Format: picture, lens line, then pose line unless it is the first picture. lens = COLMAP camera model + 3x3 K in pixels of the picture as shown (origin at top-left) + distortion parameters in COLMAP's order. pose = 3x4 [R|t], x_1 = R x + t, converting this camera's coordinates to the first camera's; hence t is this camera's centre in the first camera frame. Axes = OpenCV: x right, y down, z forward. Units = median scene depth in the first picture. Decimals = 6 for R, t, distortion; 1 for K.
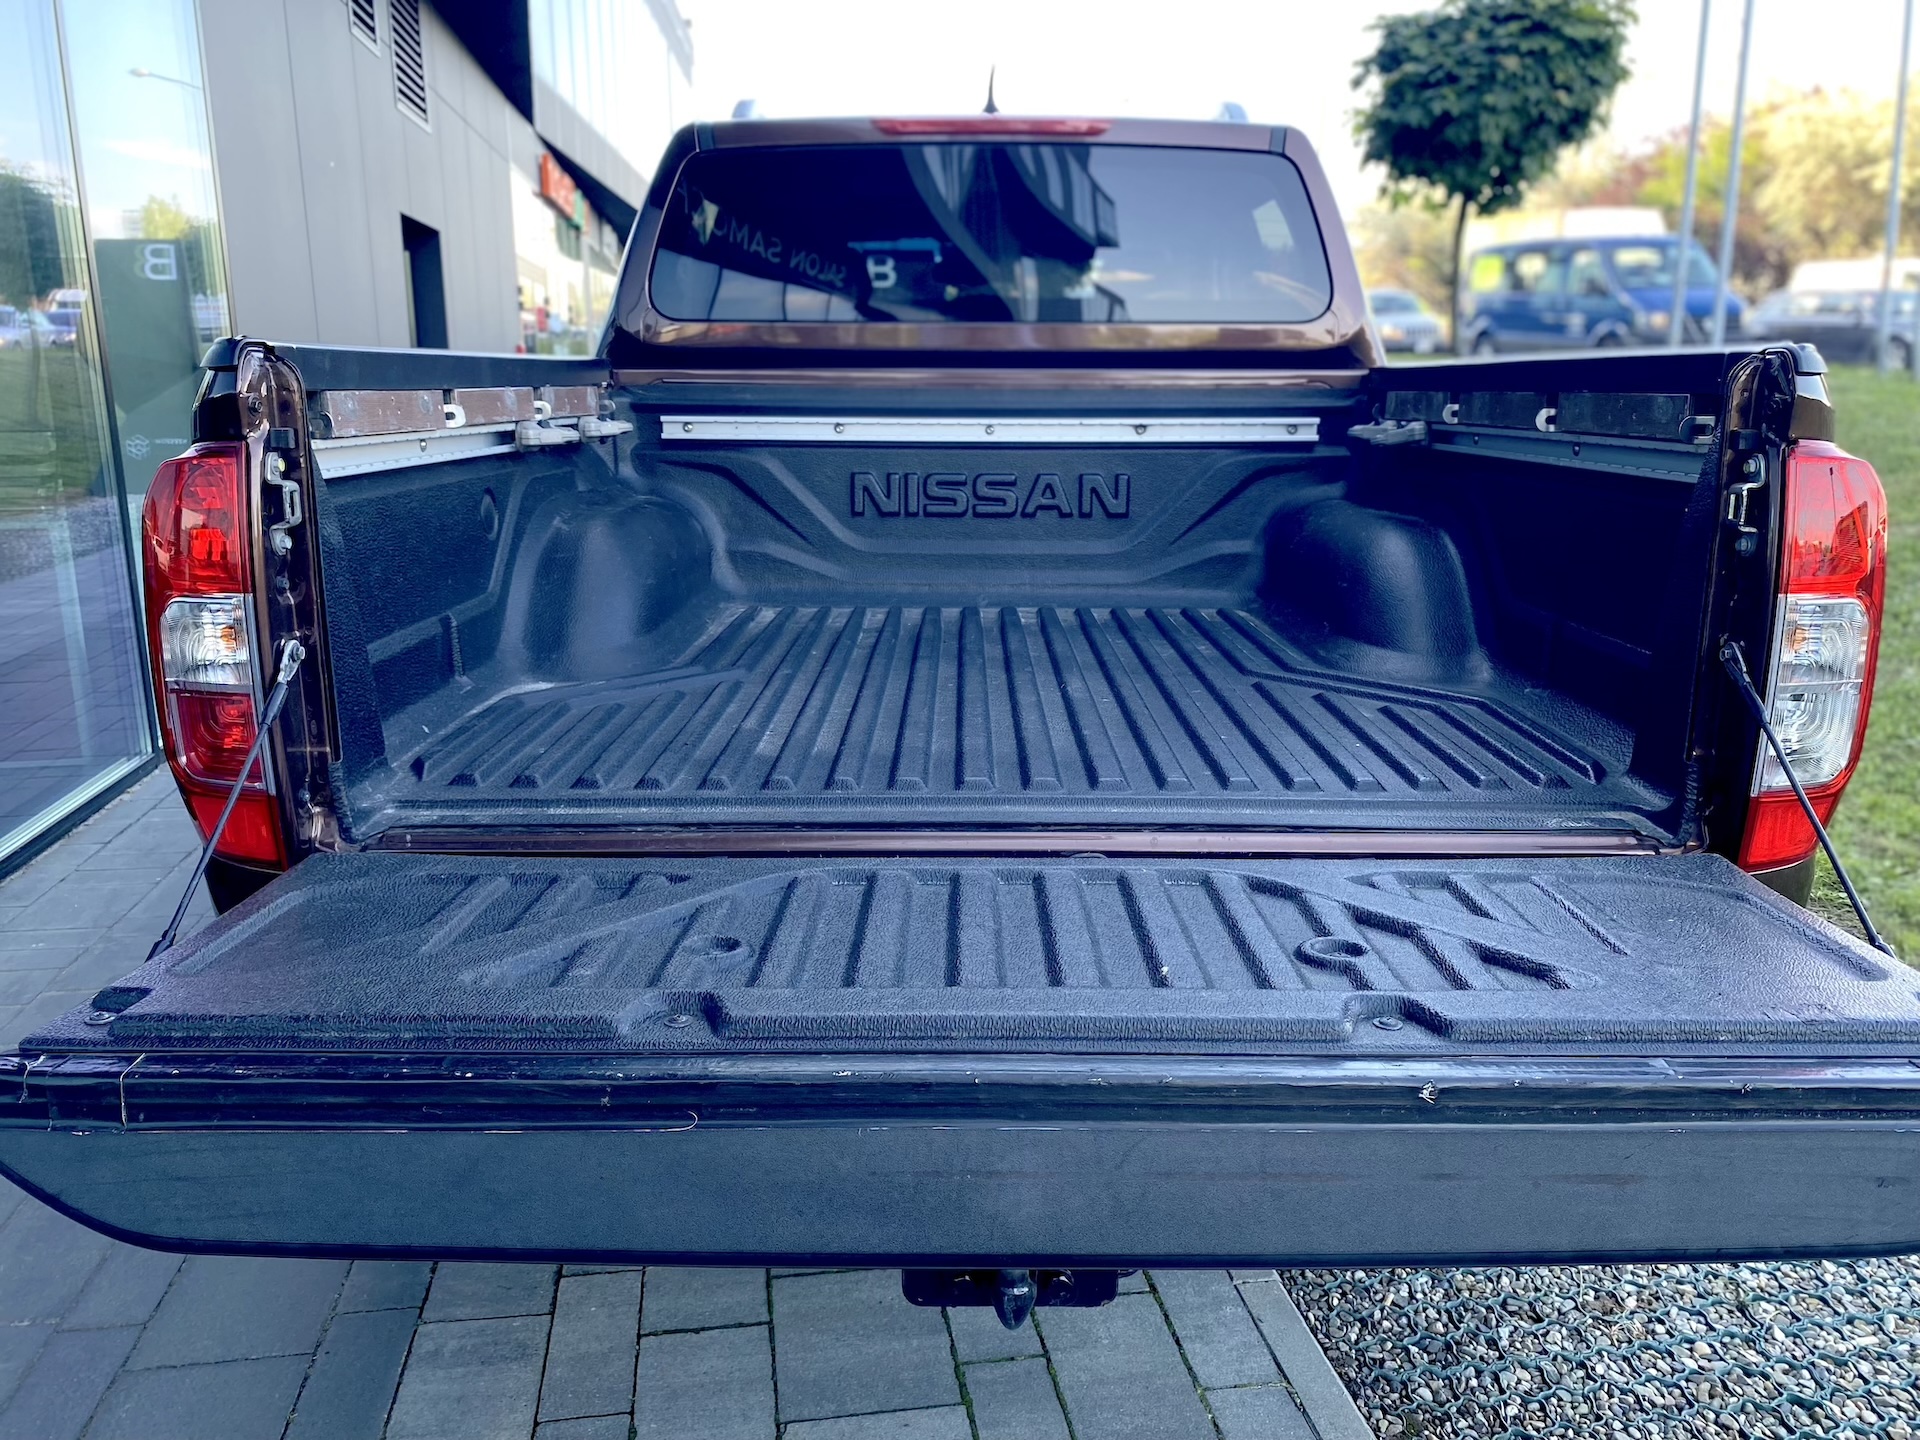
lens RADIAL K [[1507.1, 0, 960.0], [0, 1507.1, 720.0], [0, 0, 1]] dist [0.009793, -0.019387]
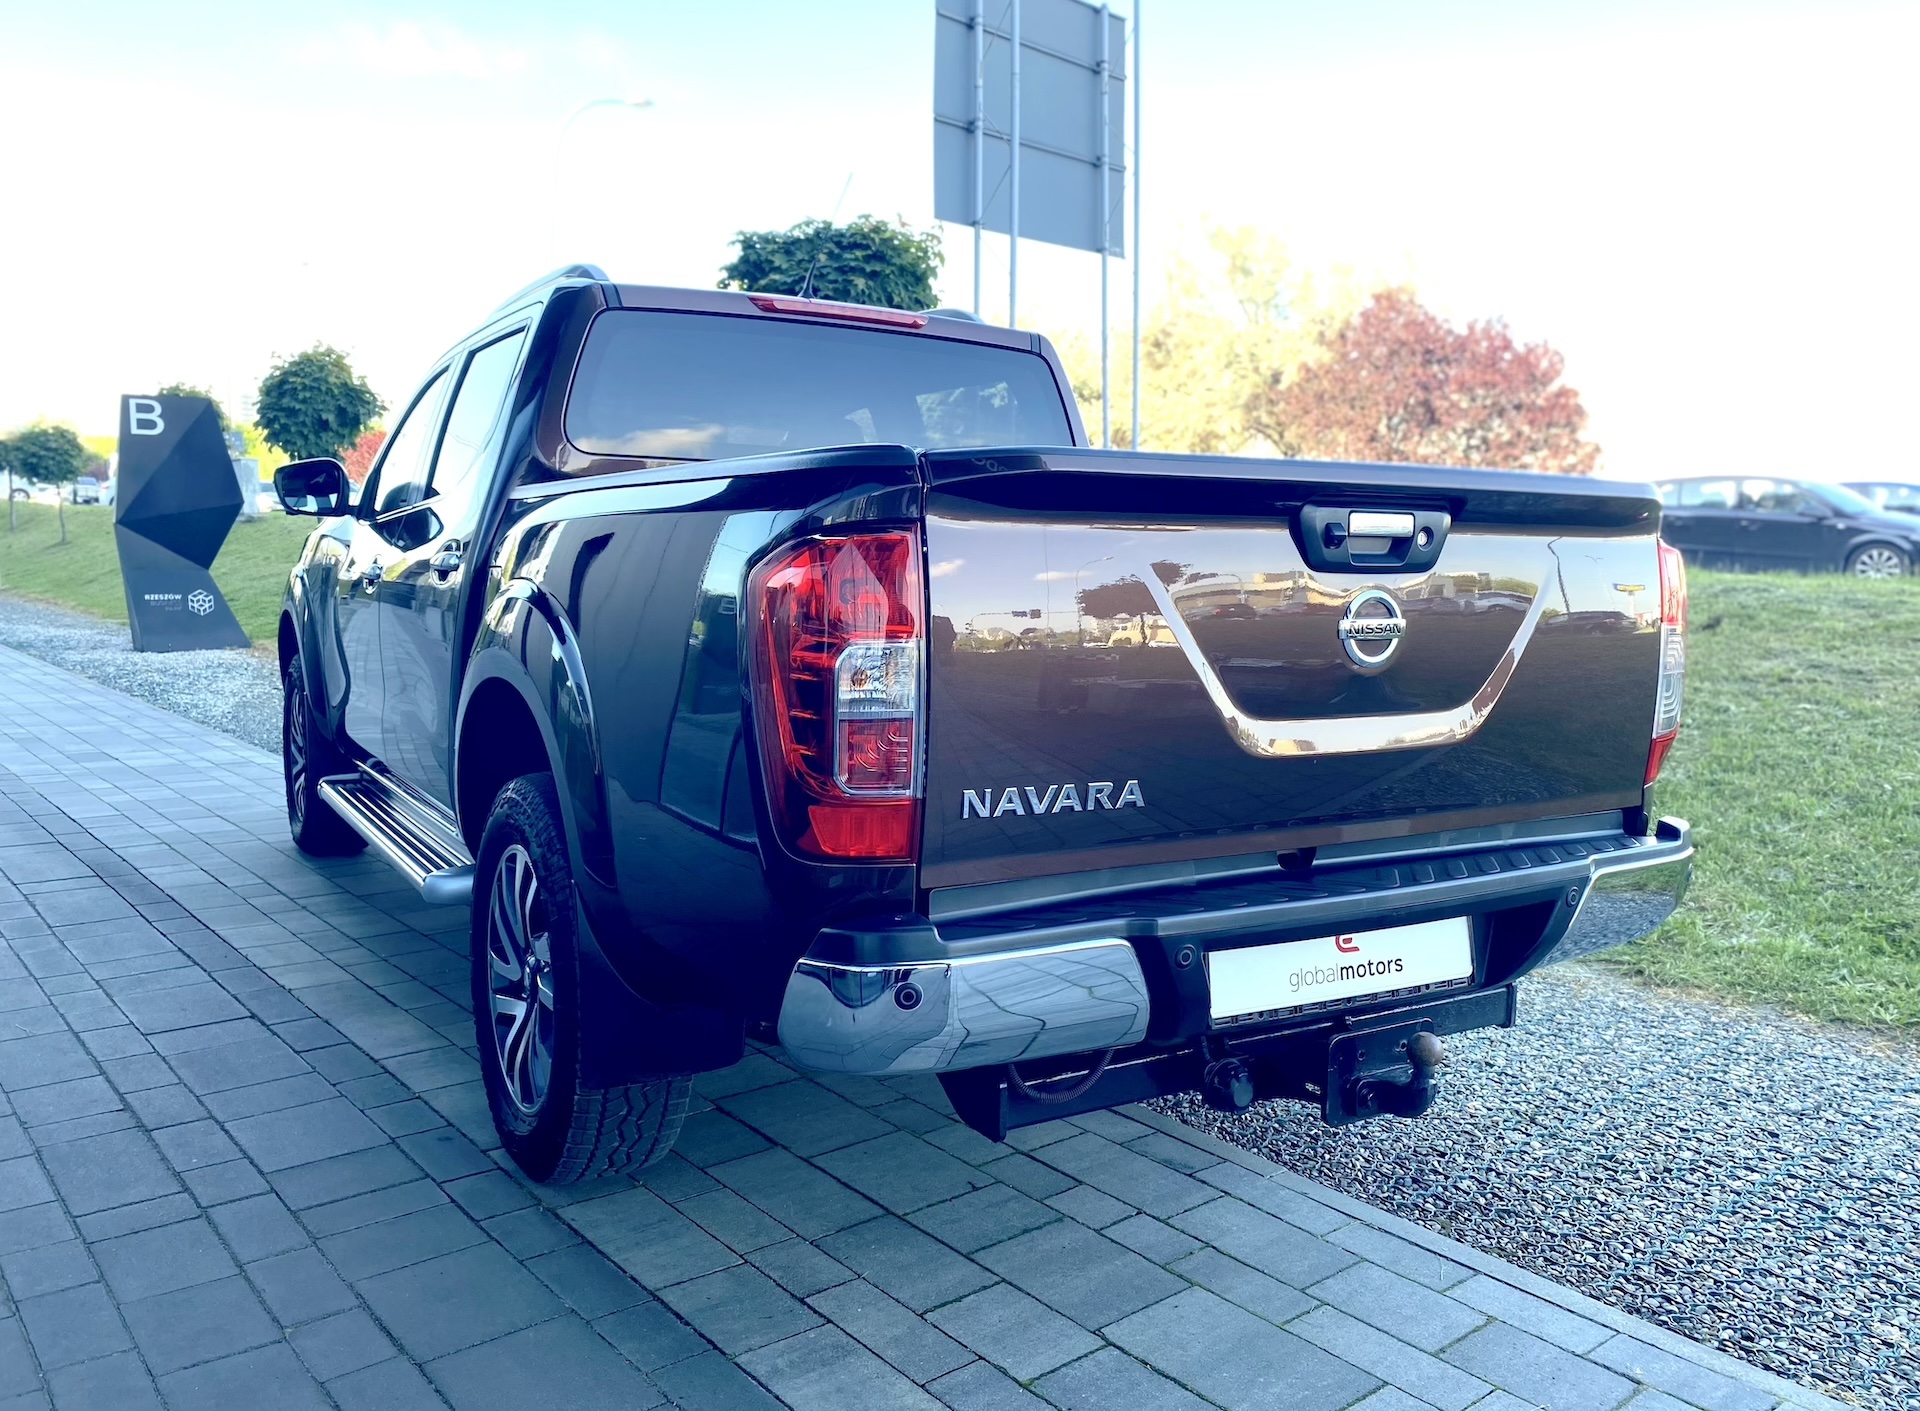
lens RADIAL K [[1507.6, 0, 960.0], [0, 1507.6, 705.5], [0, 0, 1]] dist [-0.006399, -0.004070]
pose [[0.853967, -0.039783, 0.518804, -0.751604], [0.102769, 0.990328, -0.093220, 0.061174], [-0.510077, 0.132923, 0.849796, -0.042790]]
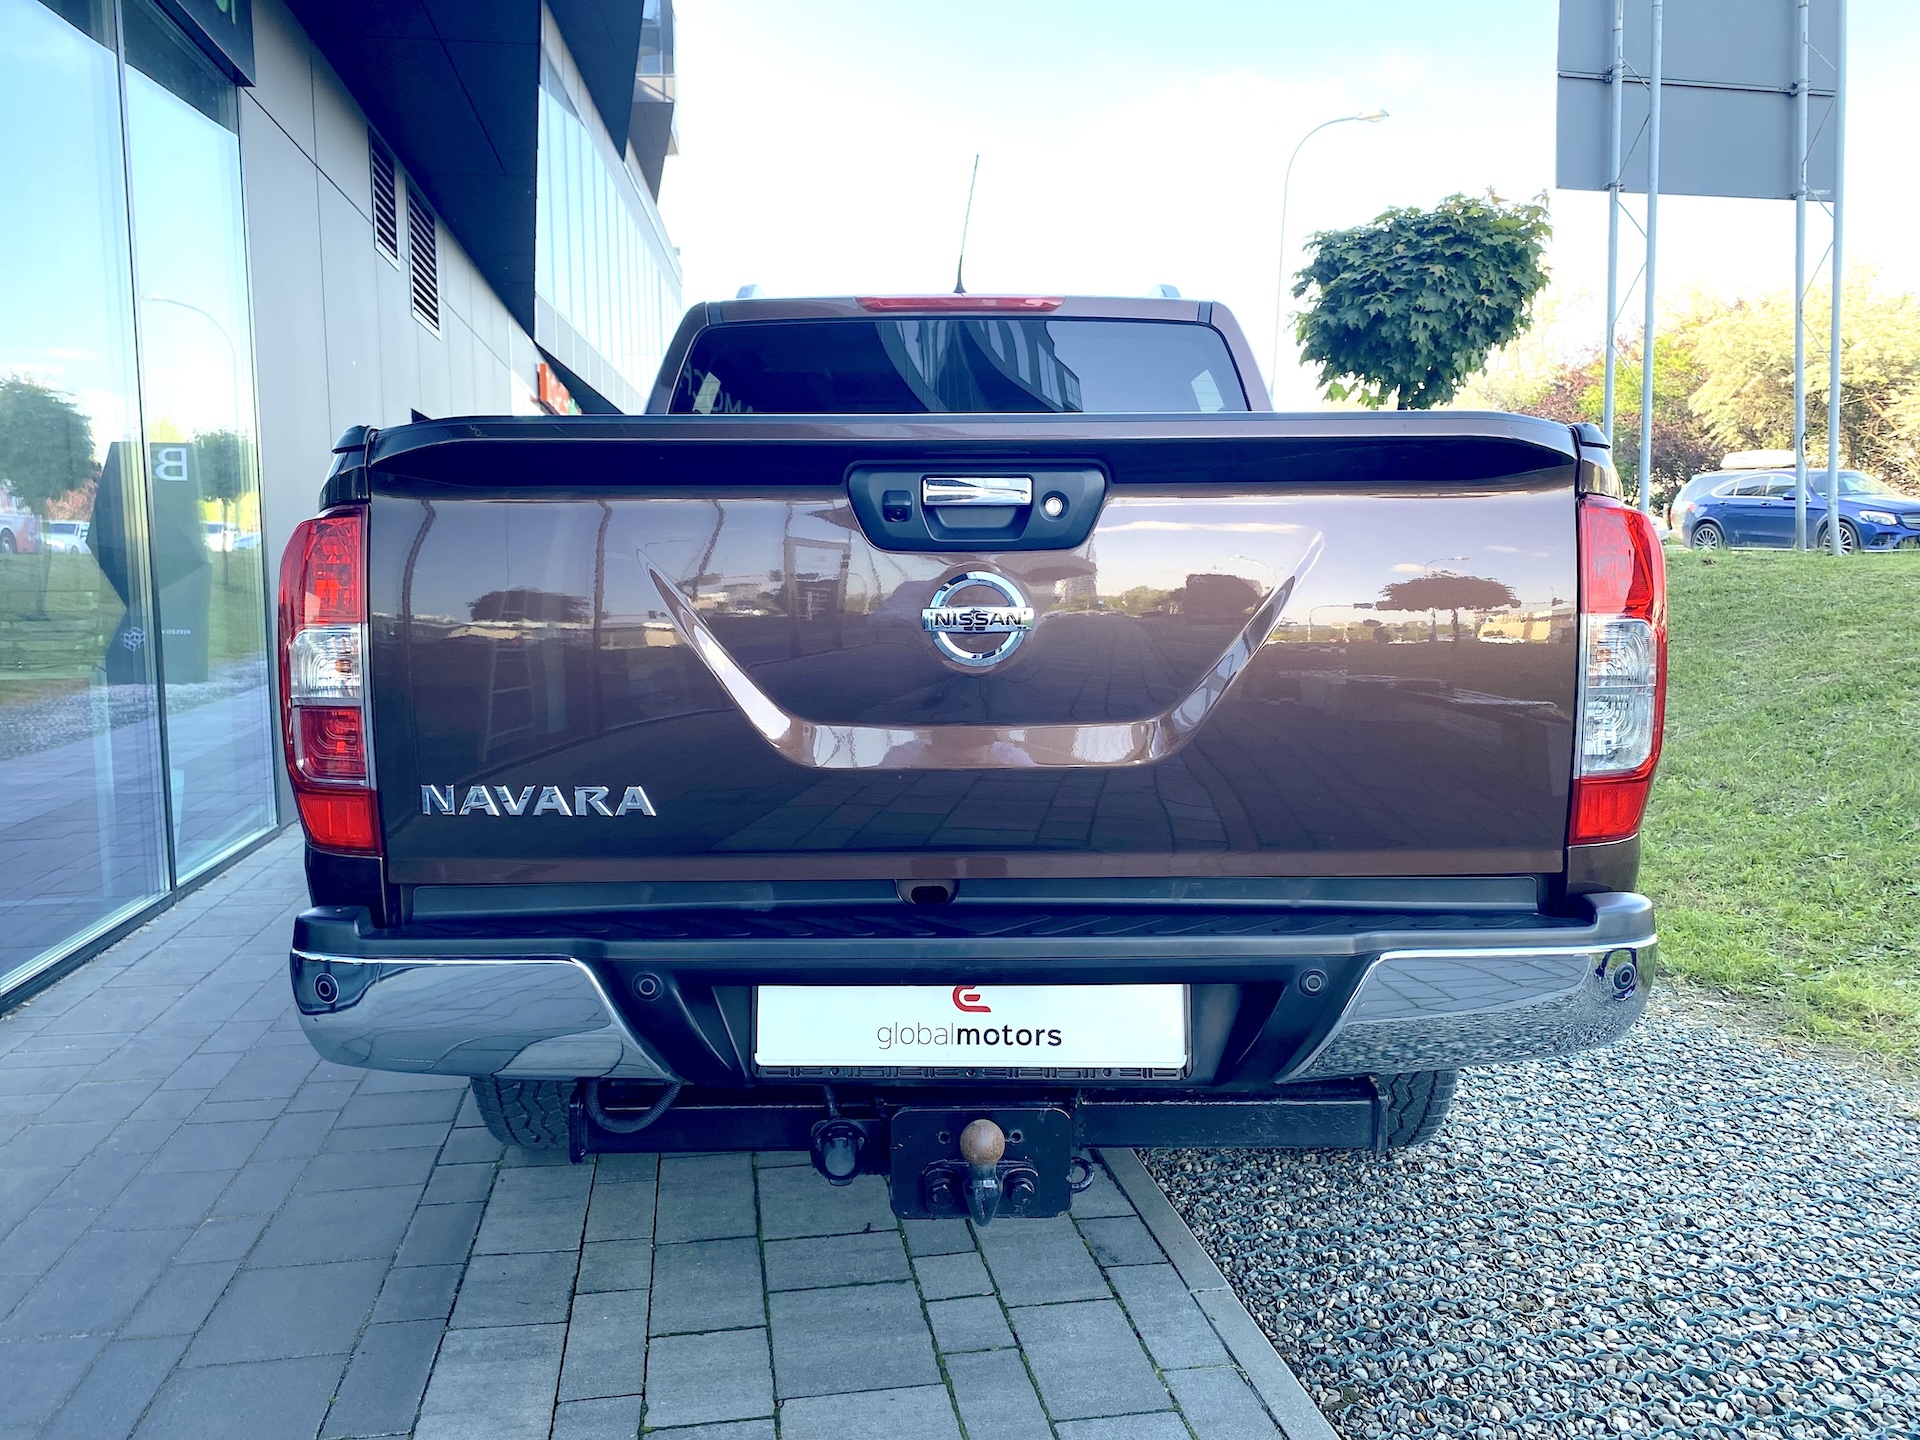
lens RADIAL K [[1507.1, 0, 960.0], [0, 1507.1, 720.0], [0, 0, 1]] dist [0.009793, -0.019387]
pose [[0.999872, -0.008001, 0.013829, 0.002400], [0.009749, 0.991293, -0.131316, 0.108737], [-0.012657, 0.131434, 0.991244, -0.147776]]
